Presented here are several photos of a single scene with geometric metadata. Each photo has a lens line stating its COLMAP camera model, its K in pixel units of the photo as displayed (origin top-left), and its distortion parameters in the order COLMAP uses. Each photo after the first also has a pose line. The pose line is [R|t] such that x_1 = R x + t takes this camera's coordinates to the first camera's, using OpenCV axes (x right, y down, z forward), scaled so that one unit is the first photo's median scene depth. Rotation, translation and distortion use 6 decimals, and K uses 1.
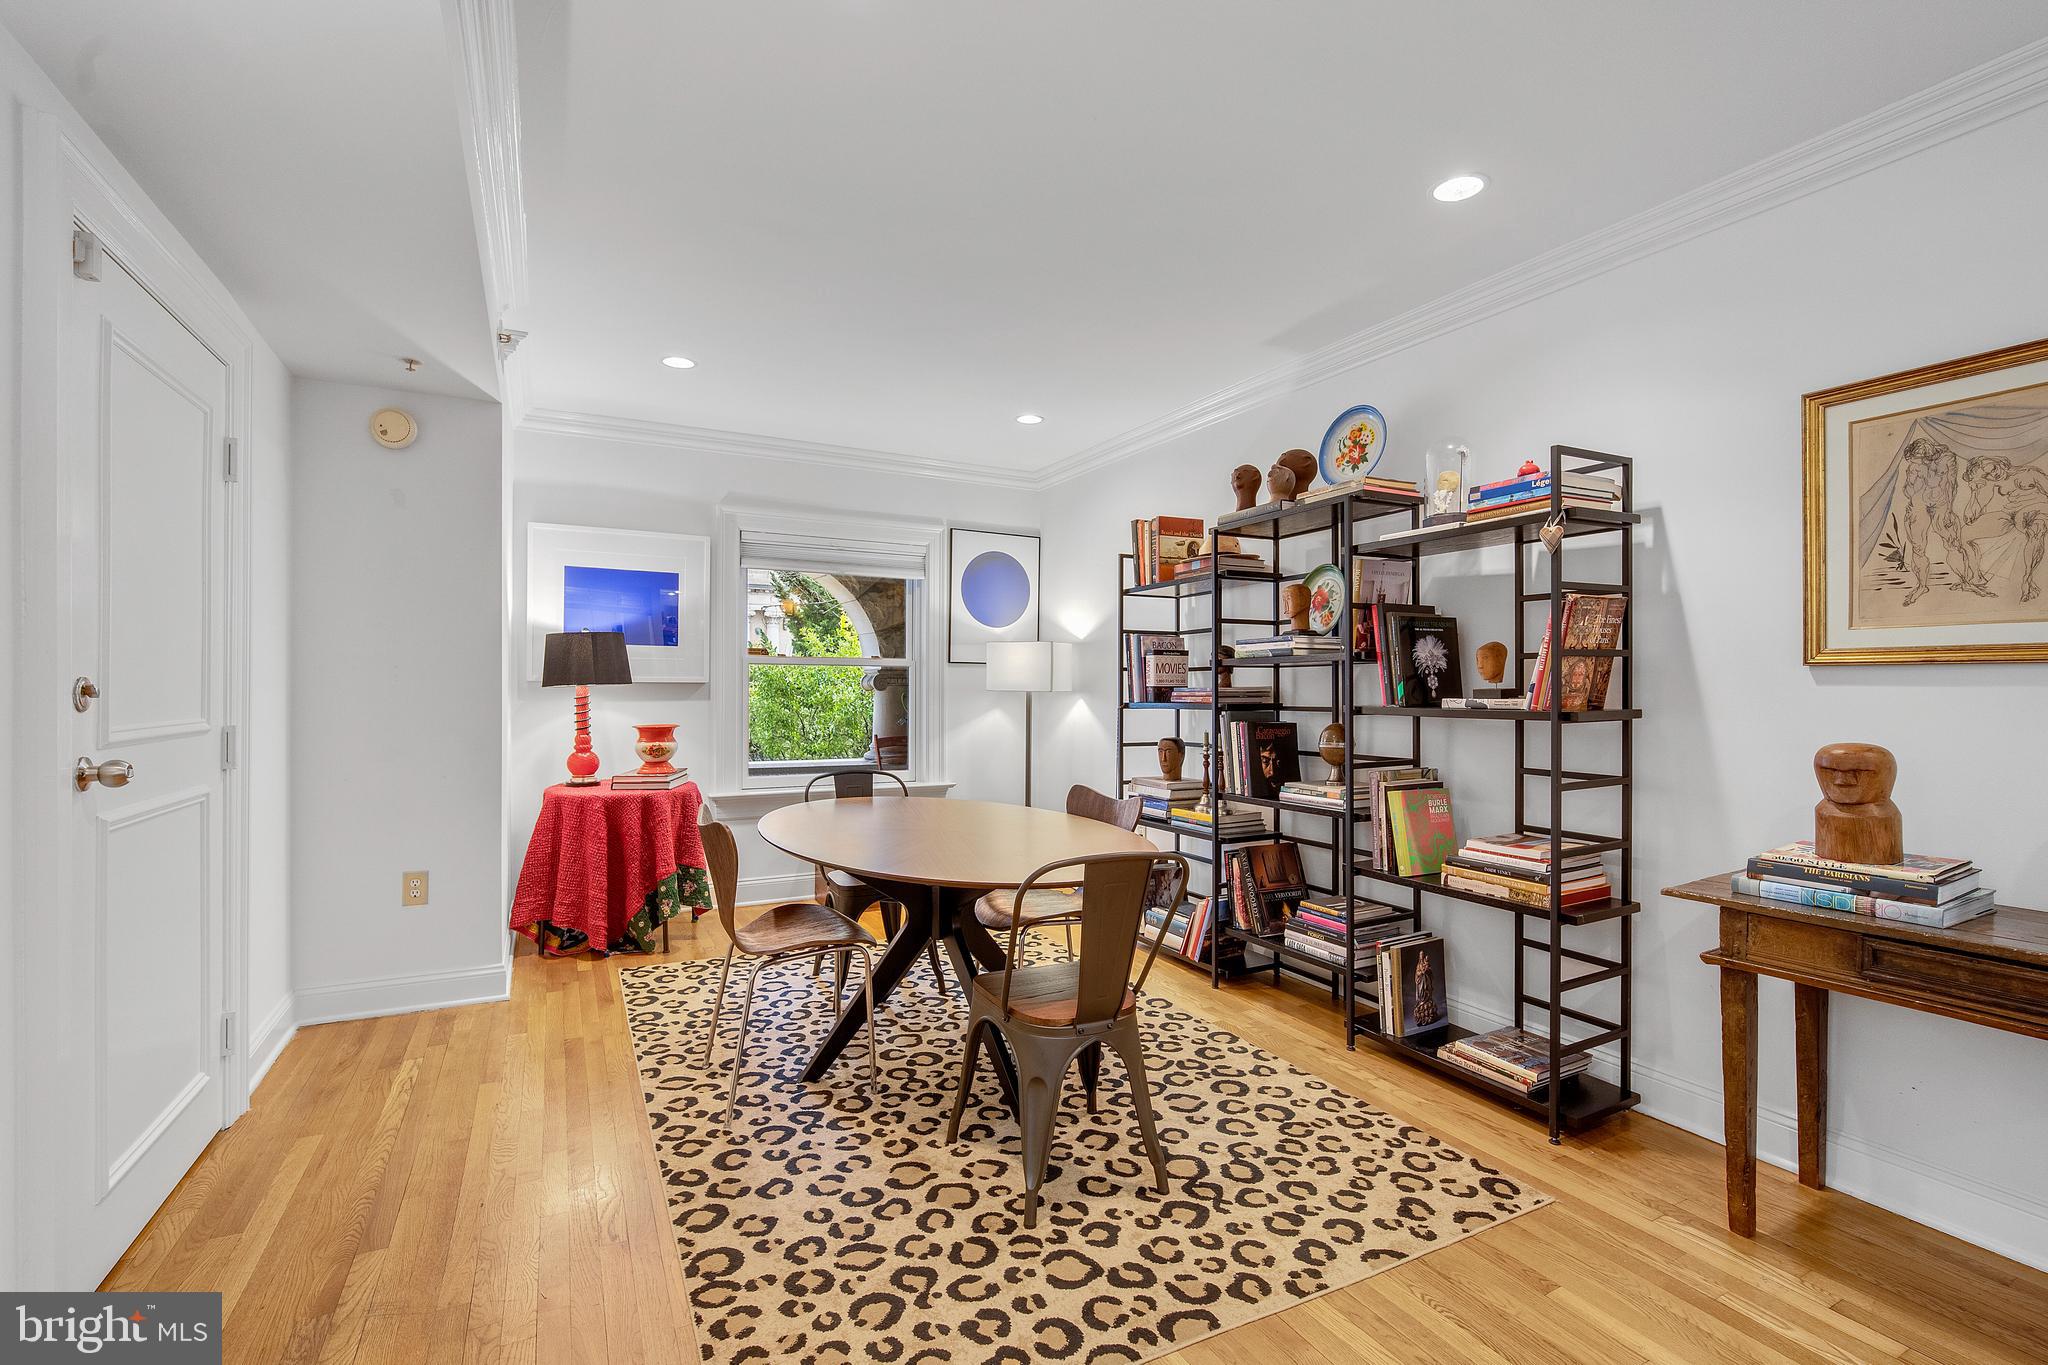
lens RADIAL K [[868.4, 0, 1026.0], [0, 868.4, 684.3], [0, 0, 1]] dist [-0.008070, 0.002821]
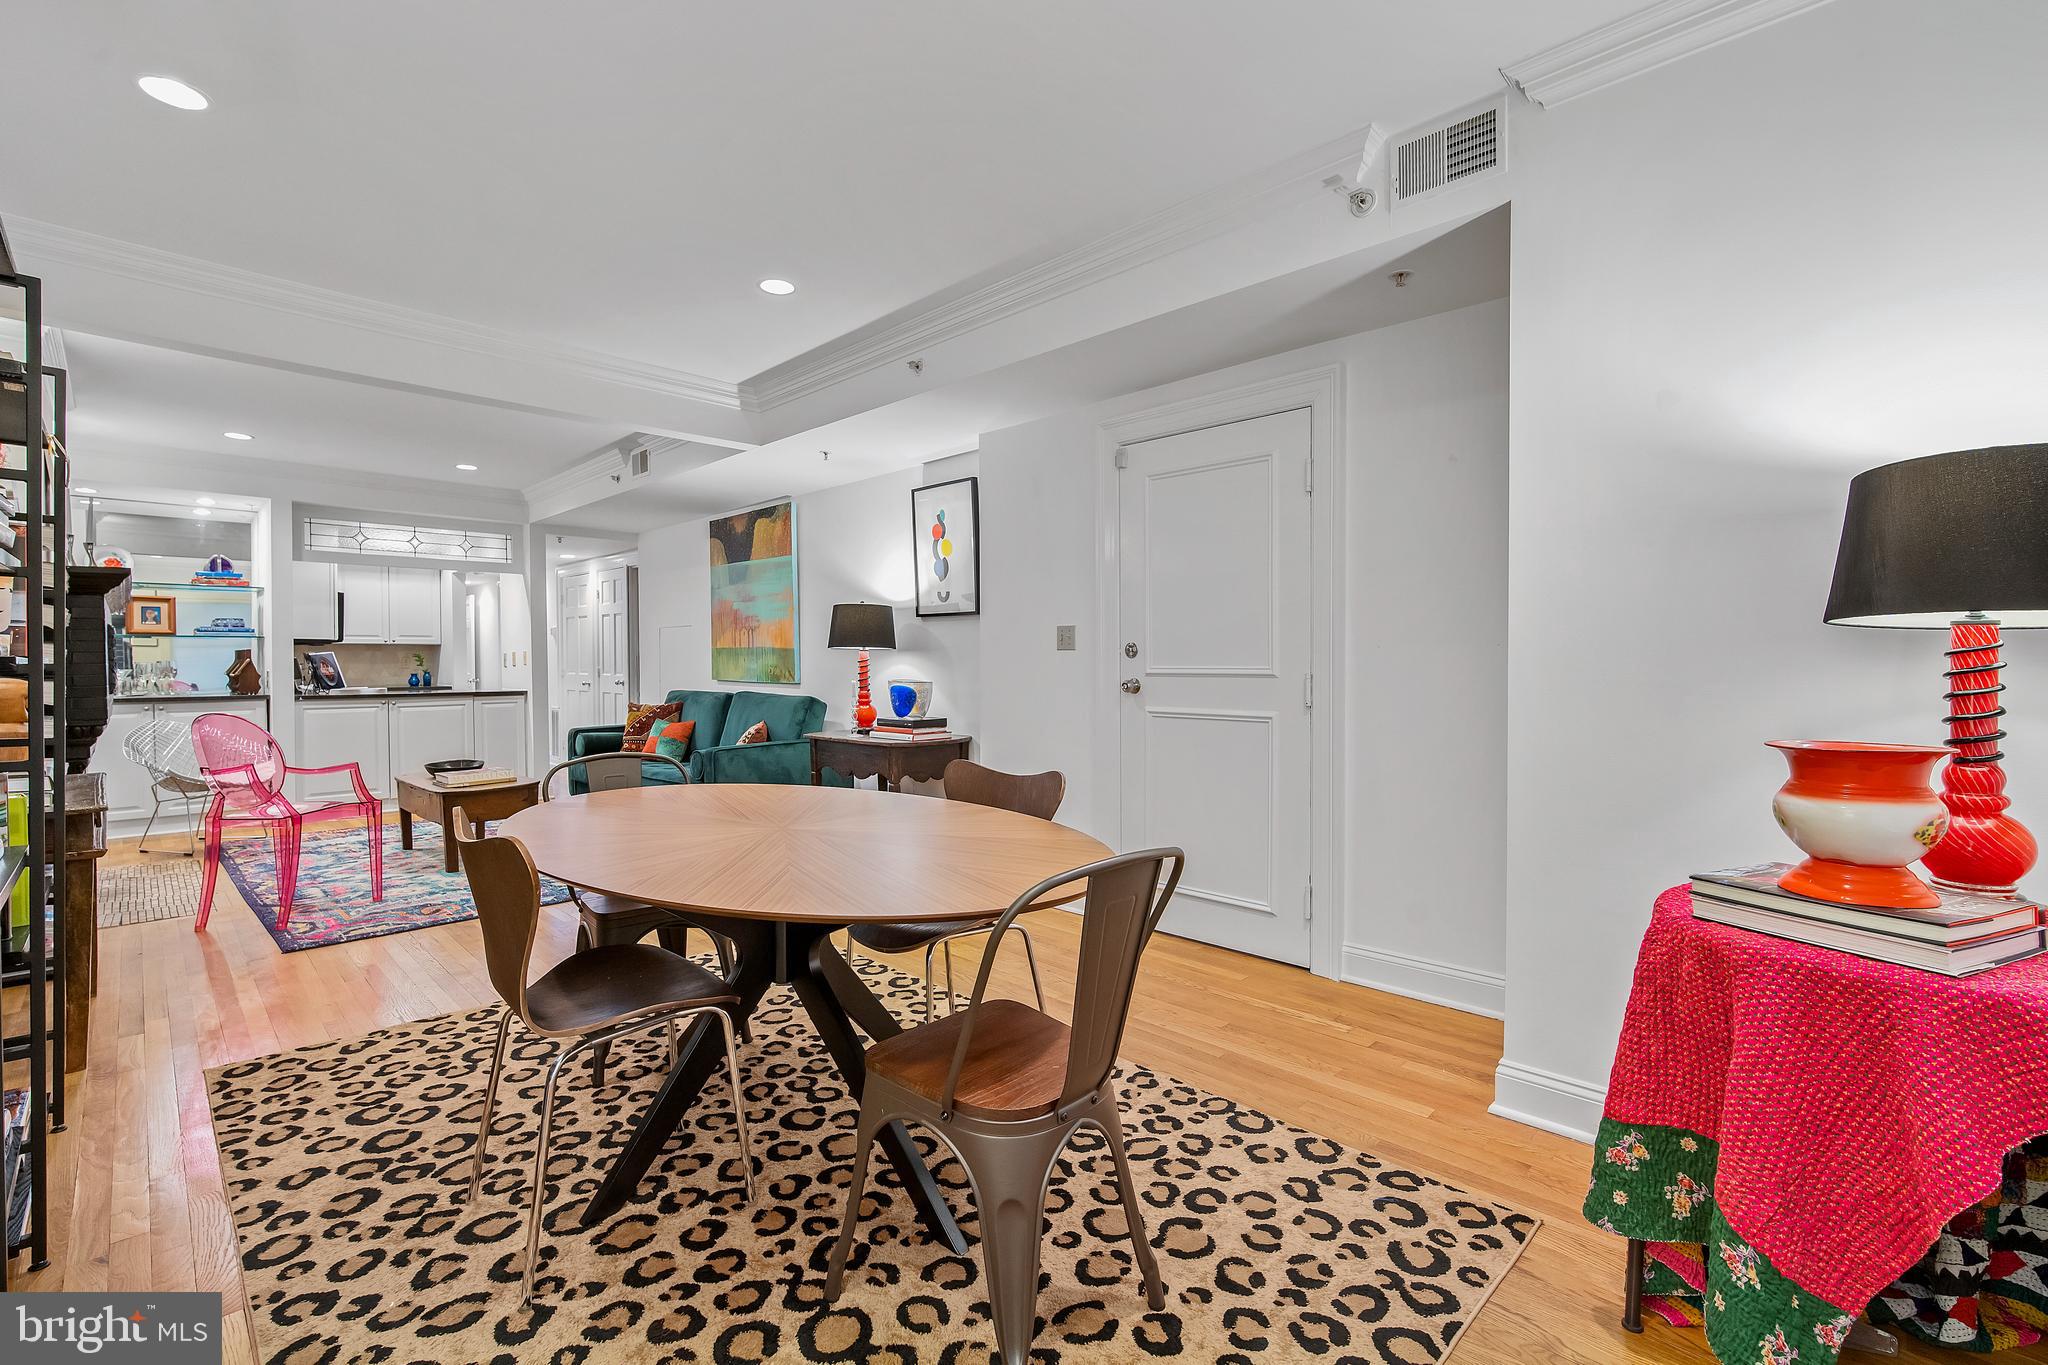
lens RADIAL K [[868.4, 0, 1006.9], [0, 868.4, 675.7], [0, 0, 1]] dist [-0.008070, 0.002821]
pose [[-0.955055, 0.001911, -0.296424, -0.065141], [-0.001972, 0.999916, 0.012800, 0.031244], [0.296423, 0.012809, -0.954971, 1.874172]]
